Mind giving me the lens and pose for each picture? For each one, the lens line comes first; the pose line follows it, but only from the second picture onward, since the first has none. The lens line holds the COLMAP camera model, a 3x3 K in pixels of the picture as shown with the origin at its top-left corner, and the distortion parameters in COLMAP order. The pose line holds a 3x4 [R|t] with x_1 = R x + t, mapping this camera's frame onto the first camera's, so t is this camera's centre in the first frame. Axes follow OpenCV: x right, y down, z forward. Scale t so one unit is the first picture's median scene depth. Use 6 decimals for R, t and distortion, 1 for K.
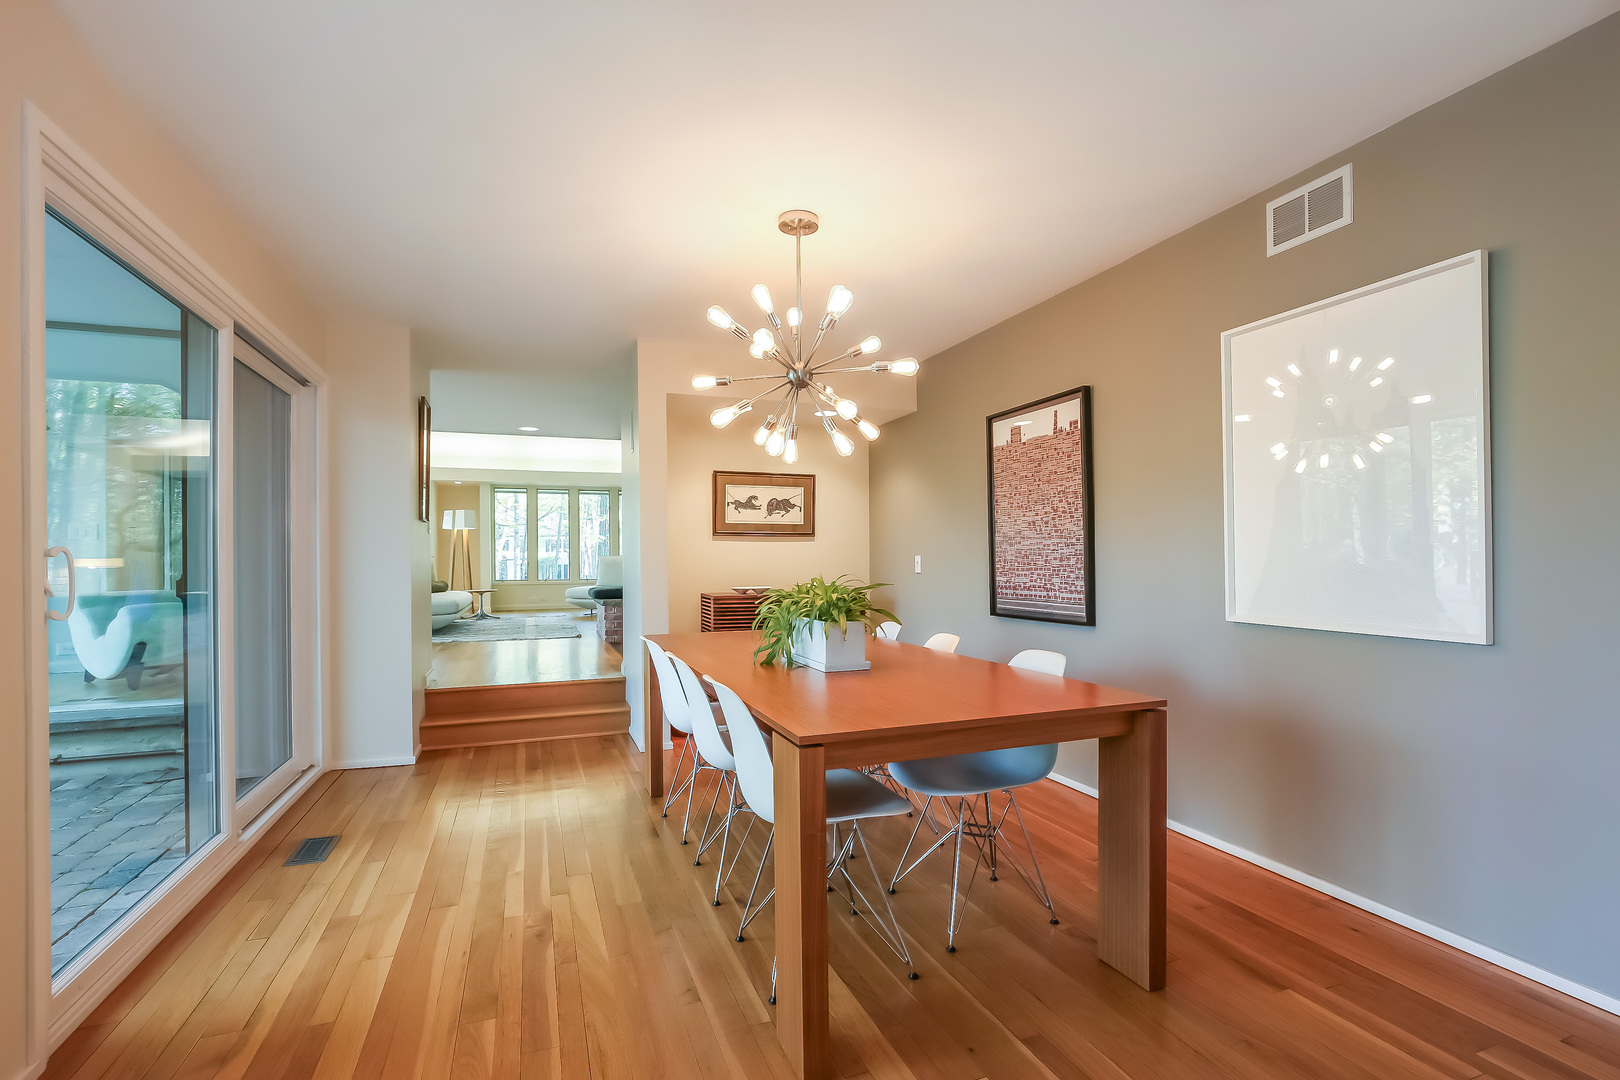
lens RADIAL K [[741.8, 0, 815.0], [0, 741.8, 557.6], [0, 0, 1]] dist [-0.018815, 0.001114]
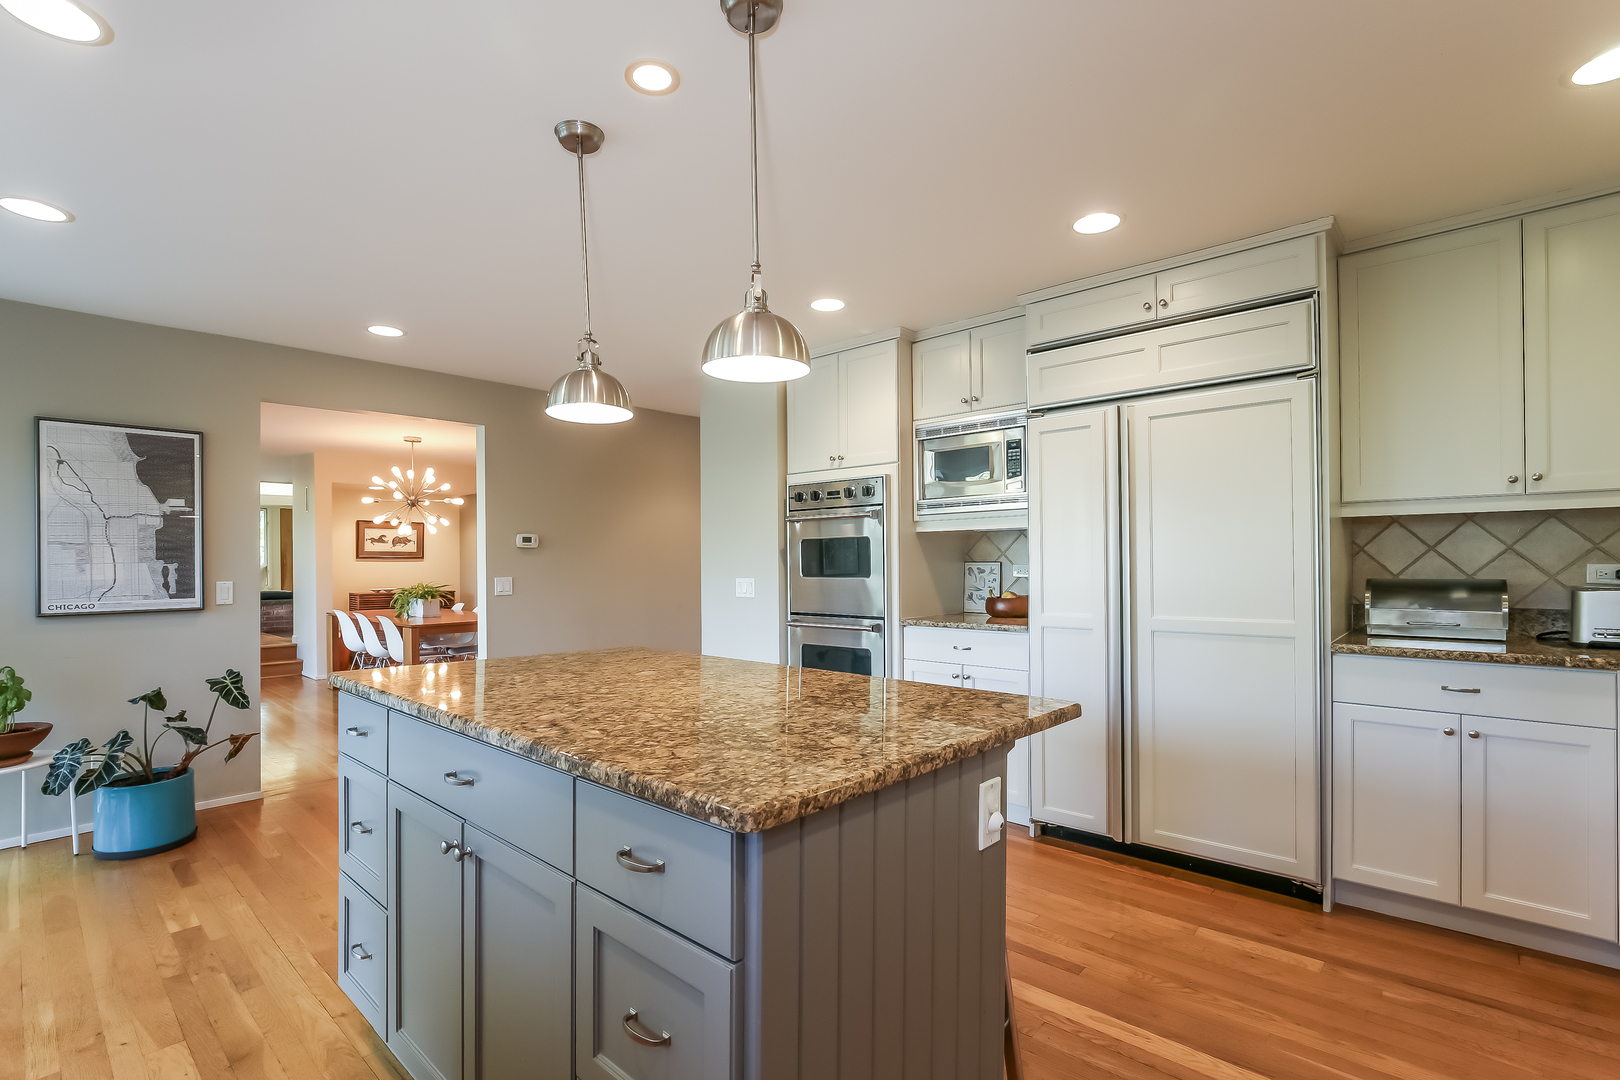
lens RADIAL K [[741.8, 0, 804.2], [0, 741.8, 561.9], [0, 0, 1]] dist [-0.018815, 0.001114]
pose [[0.895112, 0.004316, 0.445821, 0.028471], [-0.003611, 0.999991, -0.002433, -0.023321], [-0.445827, 0.000568, 0.895119, -0.994864]]
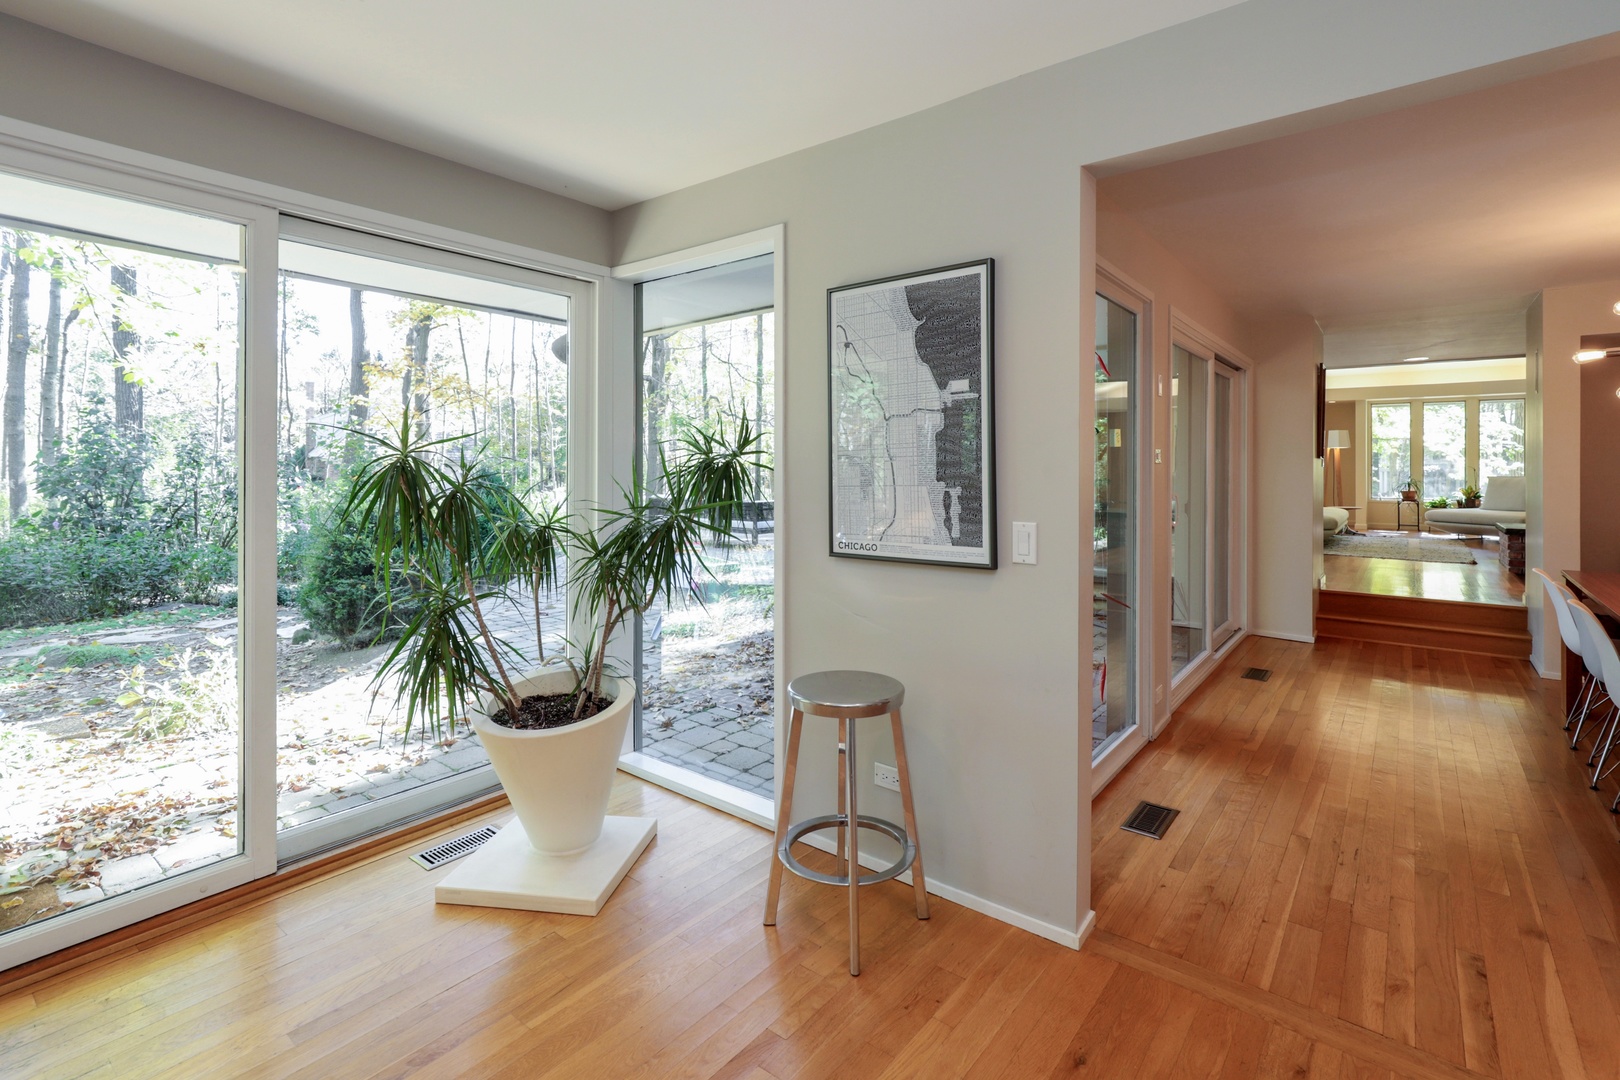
lens RADIAL K [[762.8, 0, 828.8], [0, 762.8, 474.4], [0, 0, 1]] dist [0.003308, 0.000623]
pose [[0.524940, 0.013414, -0.851034, 0.138563], [-0.002111, 0.999893, 0.014459, -0.035170], [0.851137, -0.005794, 0.524912, -0.386860]]
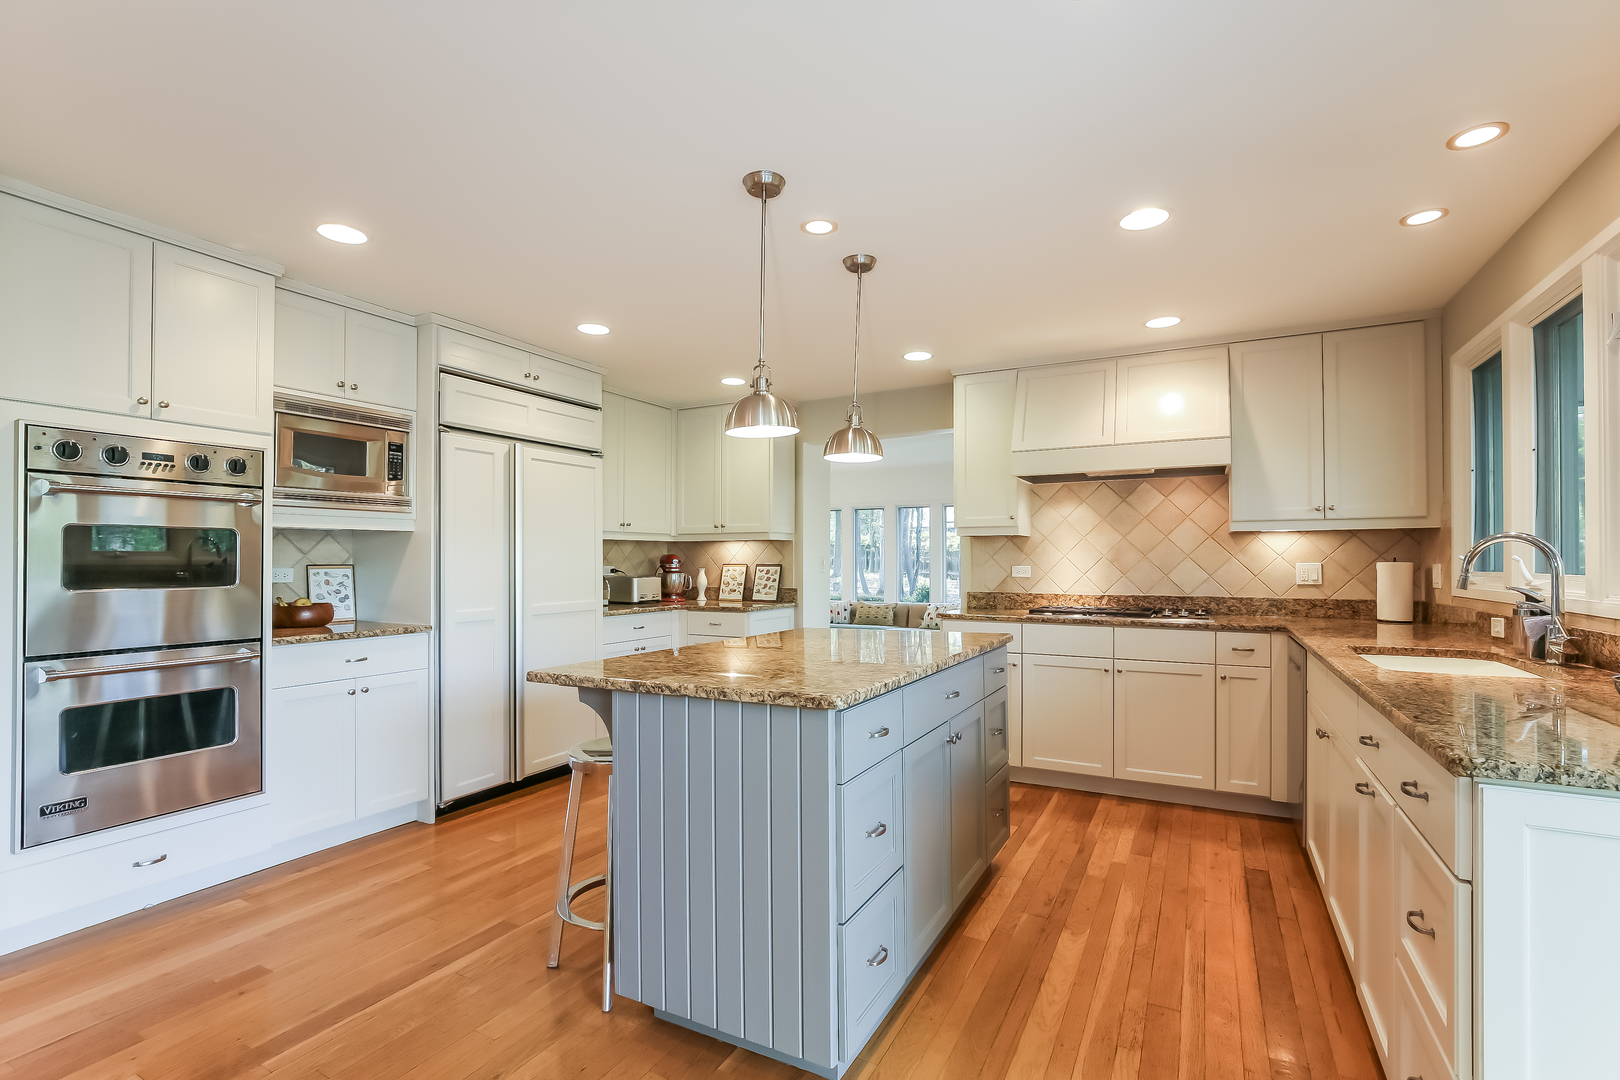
lens RADIAL K [[741.8, 0, 800.2], [0, 741.8, 549.3], [0, 0, 1]] dist [-0.018815, 0.001114]
pose [[-0.643055, 0.021885, 0.765507, -0.255128], [0.003495, 0.999665, -0.025644, -0.021012], [-0.765812, -0.013815, -0.642916, -0.319579]]
